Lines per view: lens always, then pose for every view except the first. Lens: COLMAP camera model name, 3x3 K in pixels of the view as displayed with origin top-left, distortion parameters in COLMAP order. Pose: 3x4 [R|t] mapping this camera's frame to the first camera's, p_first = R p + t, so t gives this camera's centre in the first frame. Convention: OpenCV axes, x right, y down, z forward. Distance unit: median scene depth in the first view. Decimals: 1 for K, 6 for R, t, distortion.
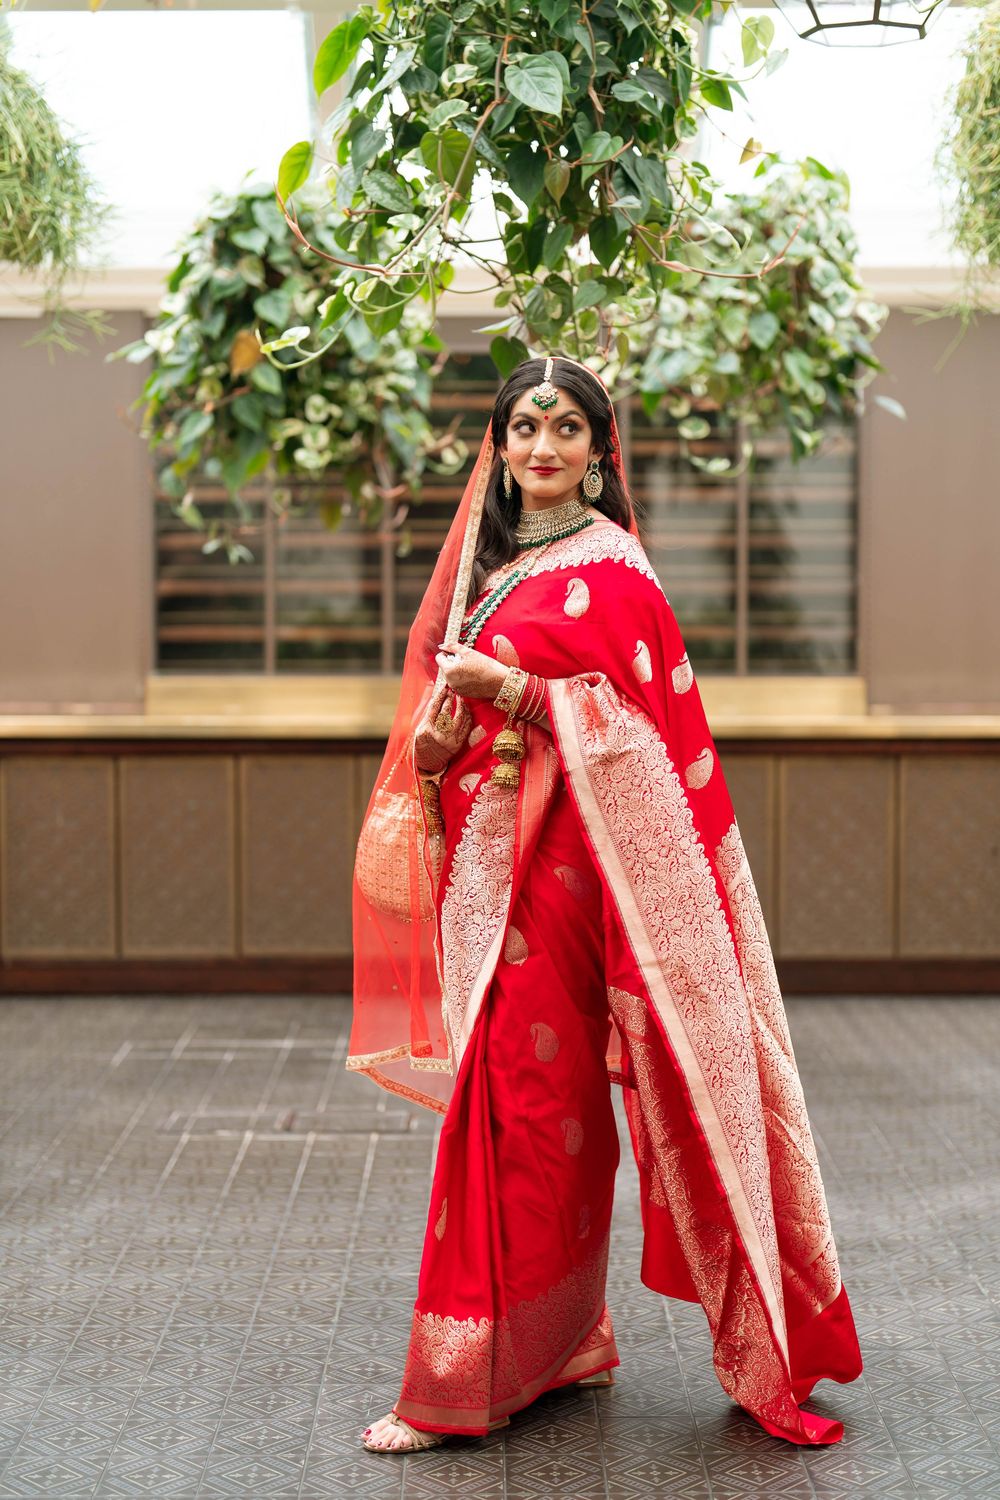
lens RADIAL K [[2144.5, 0, 597.8], [0, 2144.5, 748.0], [0, 0, 1]] dist [0.126227, 0.027583]
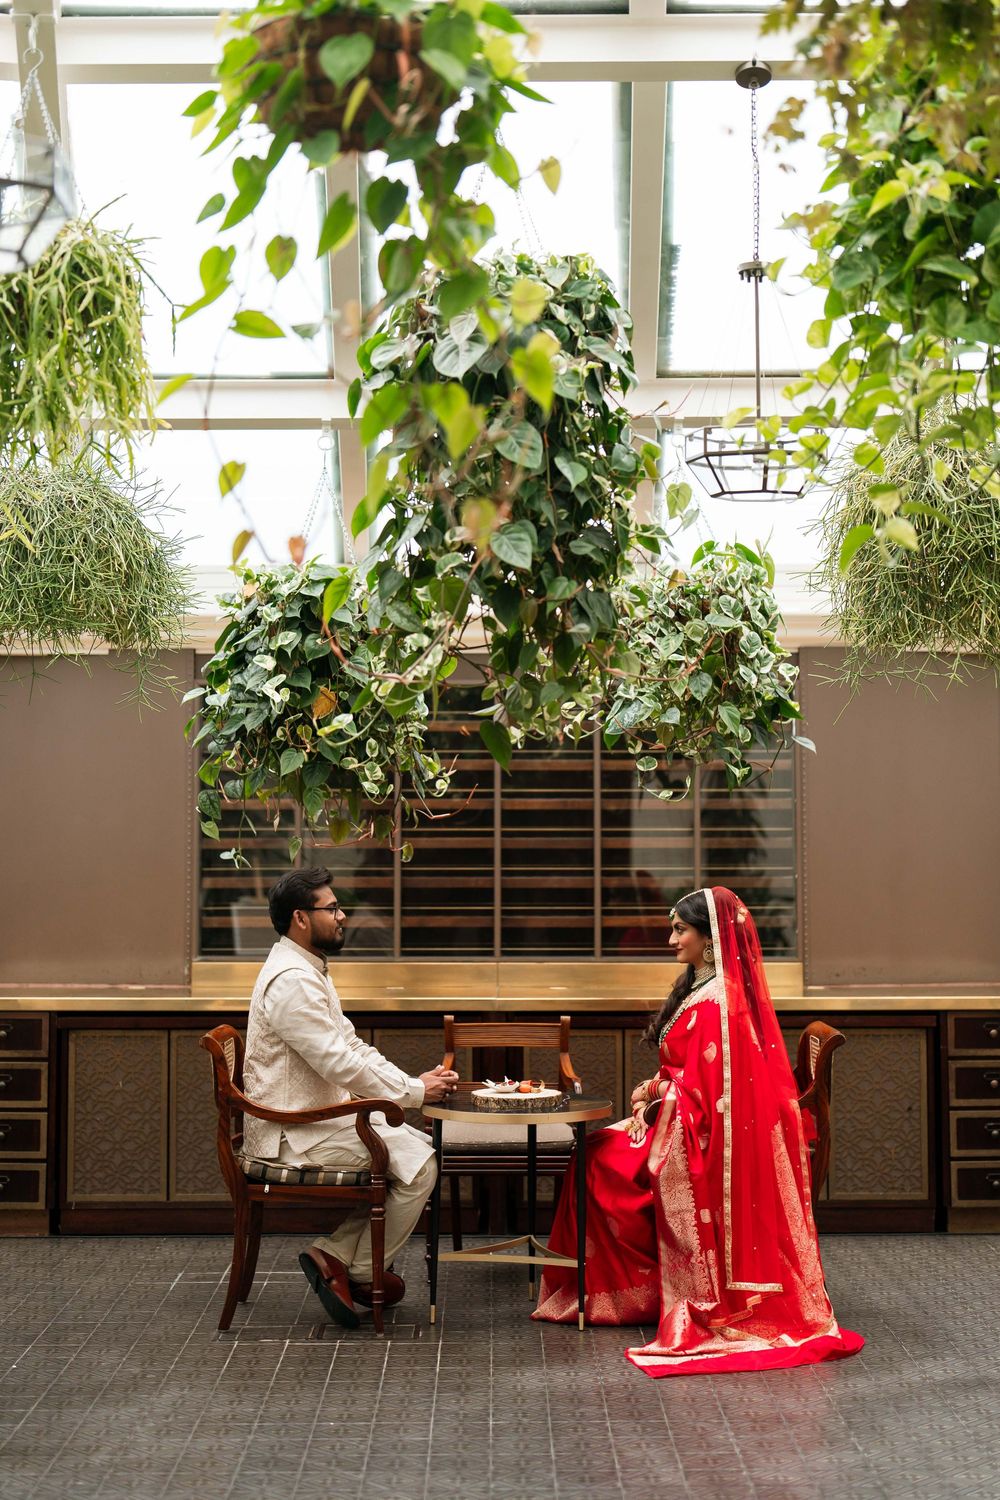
lens RADIAL K [[2189.2, 0, 500.0], [0, 2189.2, 750.0], [0, 0, 1]] dist [-0.031861, 0.015482]
pose [[0.998981, -0.007690, -0.044474, 0.021330], [0.002451, 0.993167, -0.116676, -0.012861], [0.045067, 0.116448, 0.992174, -0.326463]]
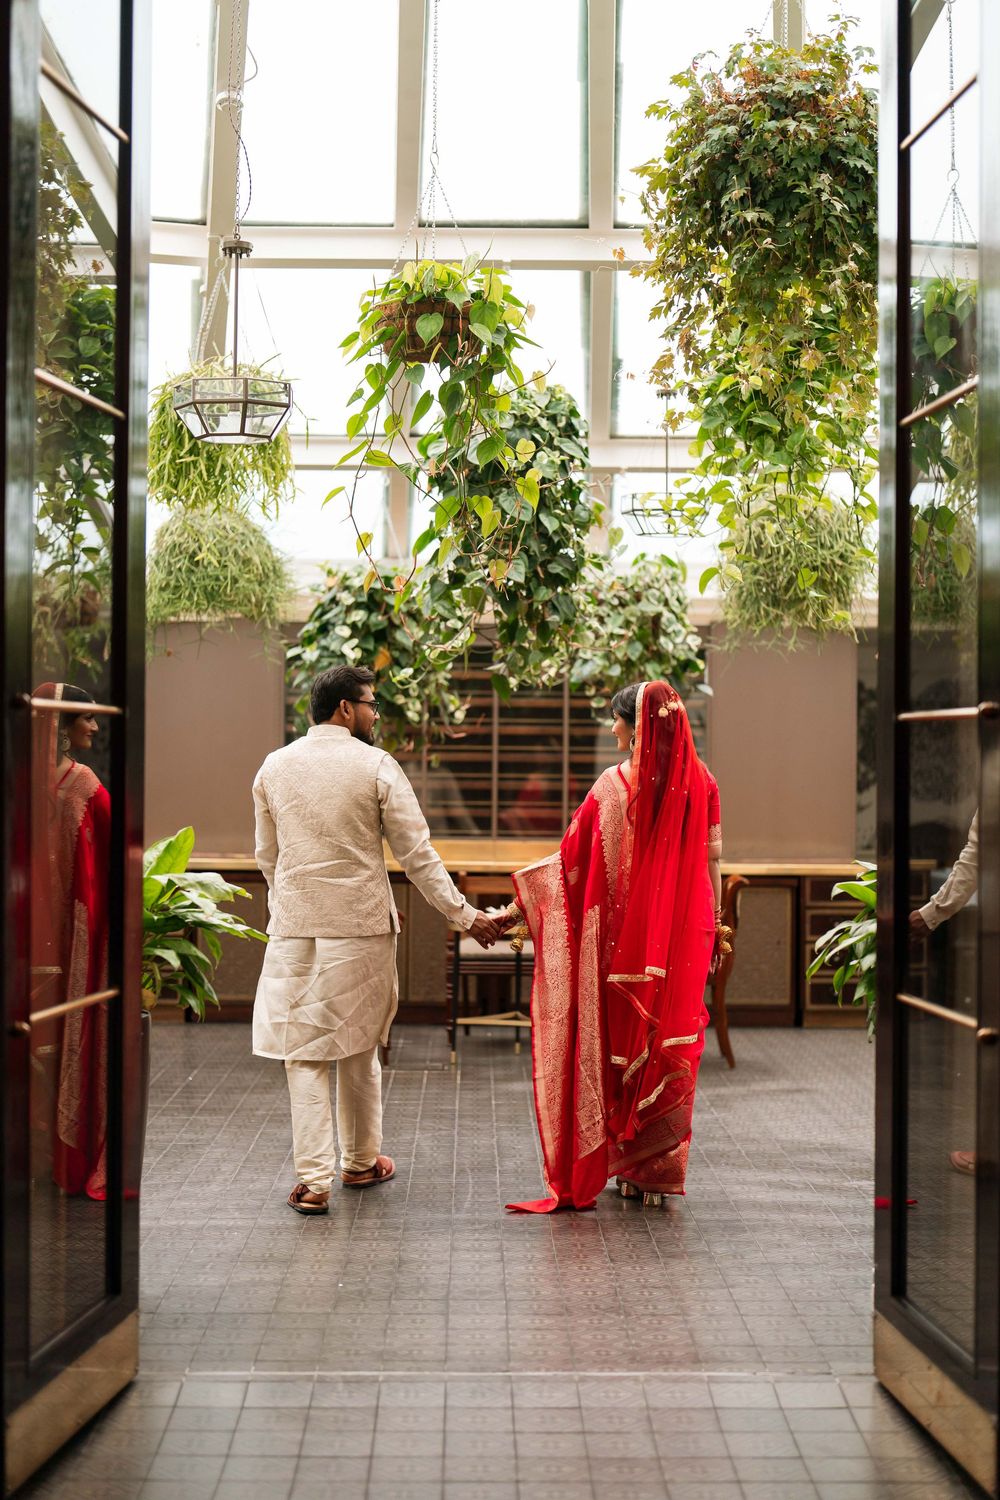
lens RADIAL K [[2189.2, 0, 500.0], [0, 2189.2, 750.0], [0, 0, 1]] dist [-0.031861, 0.015482]
pose [[0.999393, 0.004183, -0.034585, 0.033365], [-0.007300, 0.995869, -0.090504, 0.081749], [0.034063, 0.090701, 0.995295, -1.126490]]
